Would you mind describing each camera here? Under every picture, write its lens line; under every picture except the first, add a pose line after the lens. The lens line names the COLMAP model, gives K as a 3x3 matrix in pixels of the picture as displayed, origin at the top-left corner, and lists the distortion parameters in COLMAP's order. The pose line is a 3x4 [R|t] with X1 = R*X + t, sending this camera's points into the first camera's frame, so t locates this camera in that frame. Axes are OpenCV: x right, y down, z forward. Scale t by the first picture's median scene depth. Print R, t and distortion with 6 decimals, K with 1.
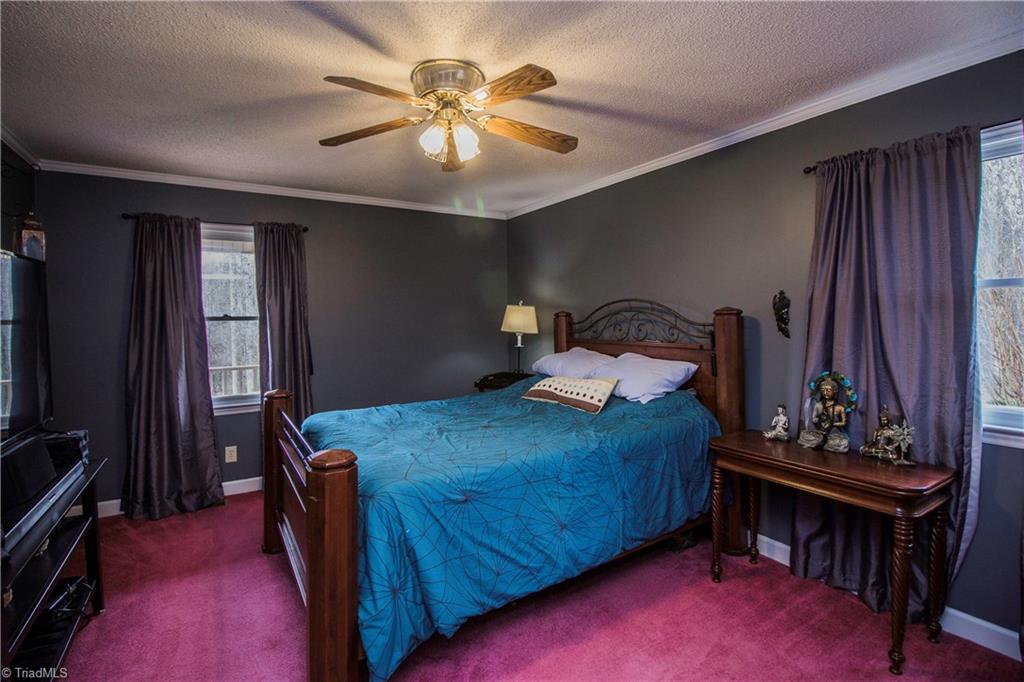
lens RADIAL K [[480.5, 0, 508.0], [0, 480.5, 334.2], [0, 0, 1]] dist [-0.000499, -0.013249]
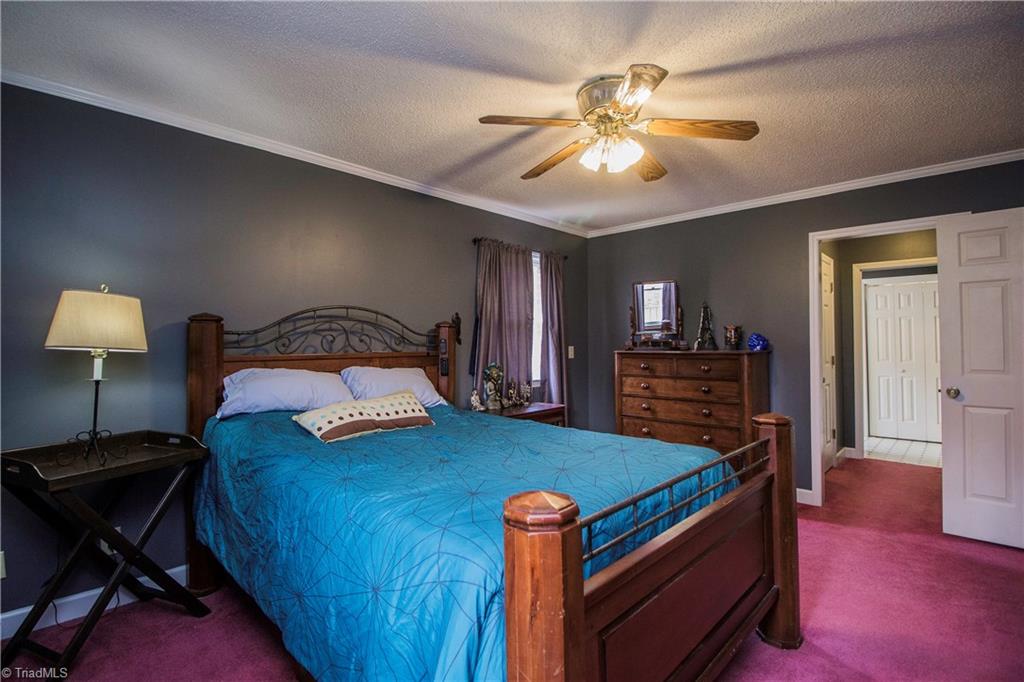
lens RADIAL K [[480.5, 0, 508.0], [0, 480.5, 334.2], [0, 0, 1]] dist [-0.000499, -0.013249]
pose [[-0.235207, -0.003815, 0.971938, -0.685656], [0.009208, 0.999939, 0.006153, -0.023968], [-0.971902, 0.010397, -0.235157, 0.889346]]
